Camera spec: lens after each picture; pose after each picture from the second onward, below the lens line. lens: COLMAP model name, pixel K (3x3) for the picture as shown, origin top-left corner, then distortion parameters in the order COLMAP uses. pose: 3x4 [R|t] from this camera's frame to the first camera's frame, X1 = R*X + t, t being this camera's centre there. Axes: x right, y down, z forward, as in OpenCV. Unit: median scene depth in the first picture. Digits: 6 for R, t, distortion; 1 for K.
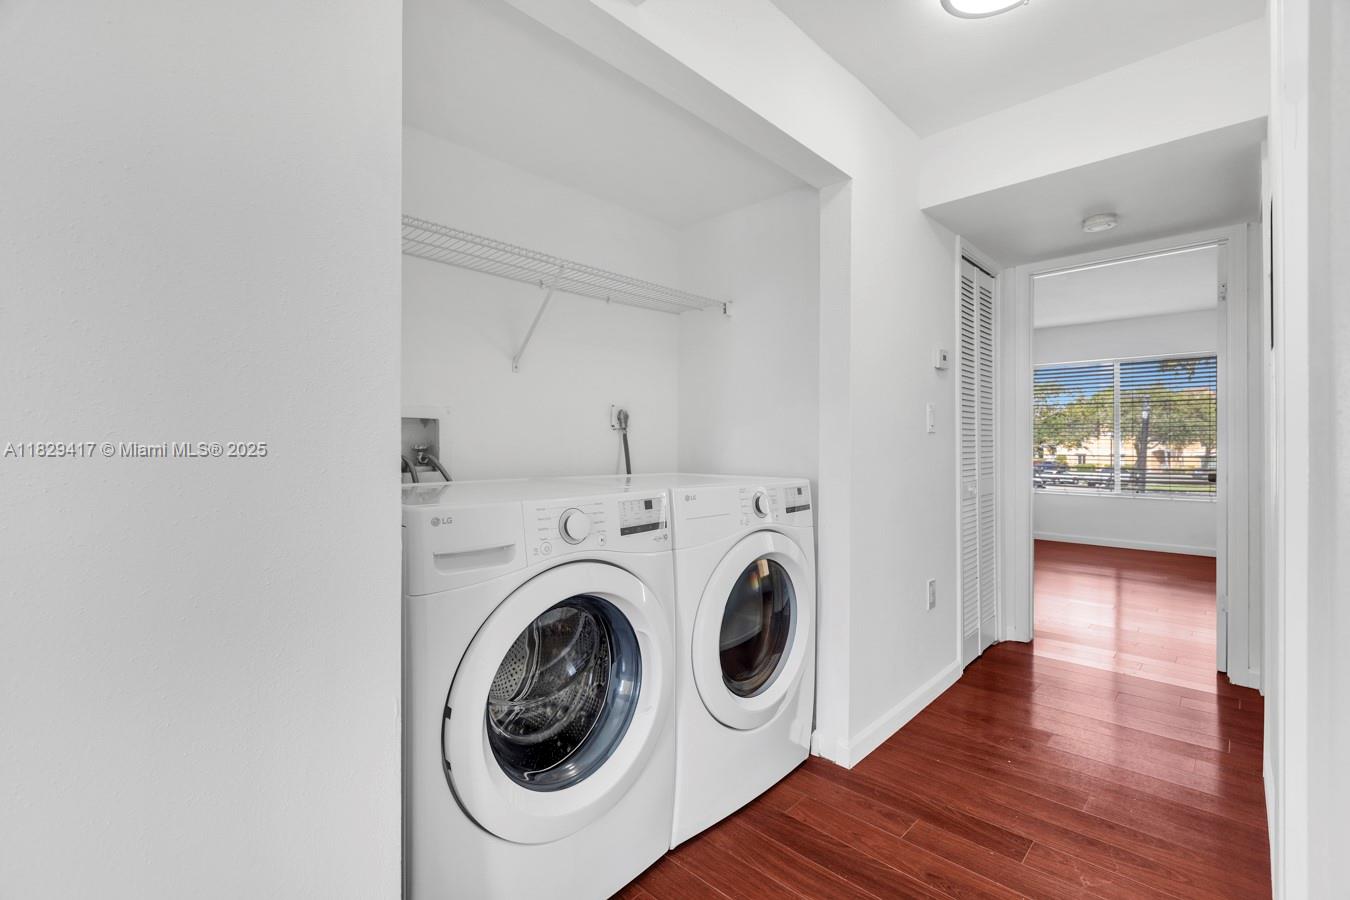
lens RADIAL K [[610.3, 0, 676.5], [0, 610.3, 437.2], [0, 0, 1]] dist [0.006527, 0.000937]
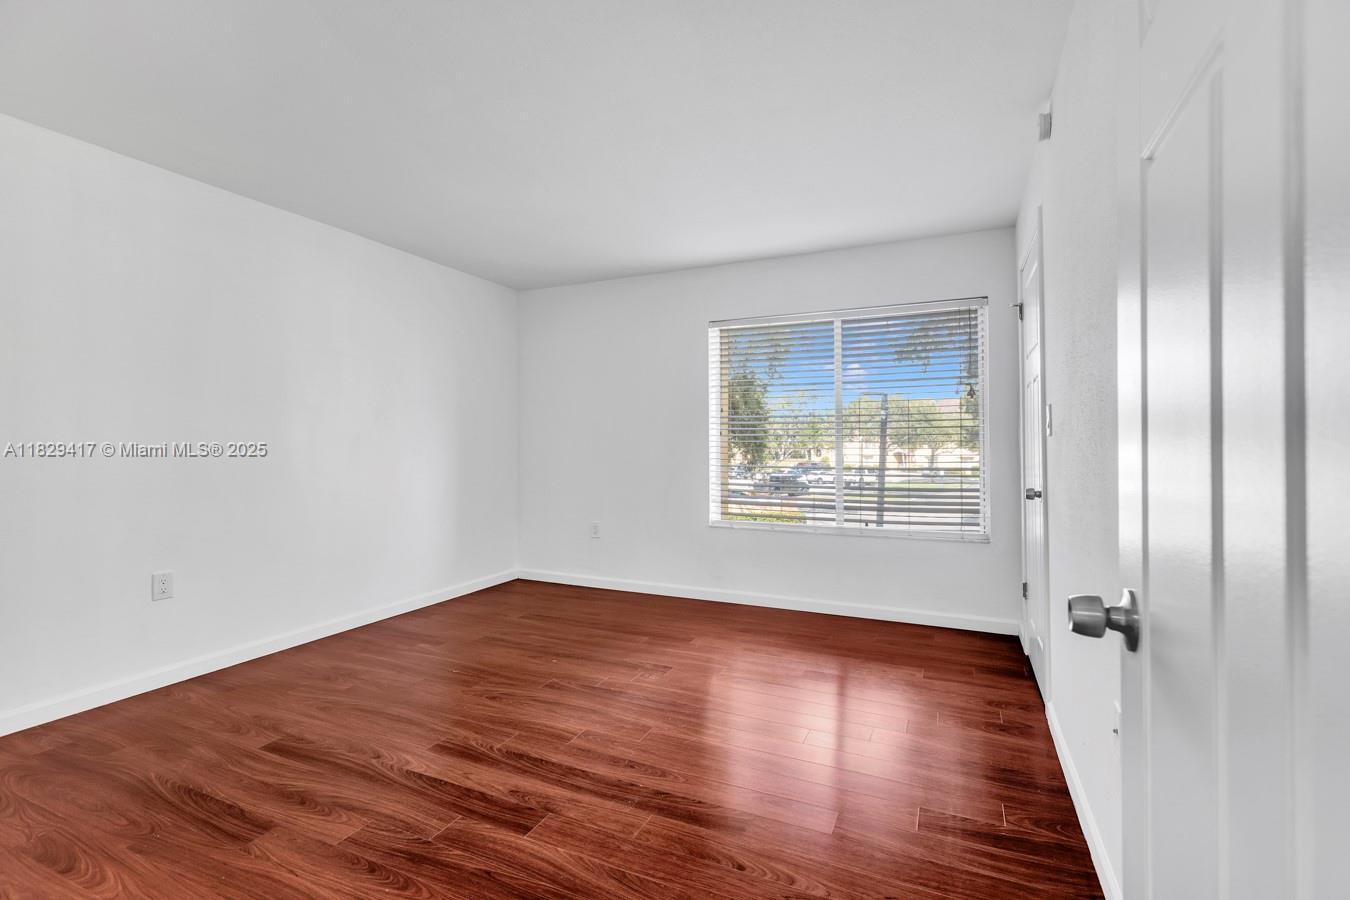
lens RADIAL K [[610.3, 0, 677.4], [0, 610.3, 448.8], [0, 0, 1]] dist [0.006527, 0.000937]
pose [[0.948909, -0.009275, 0.315414, 0.066828], [0.005778, 0.999911, 0.012021, -0.001039], [-0.315498, -0.009584, 0.948878, 0.084950]]
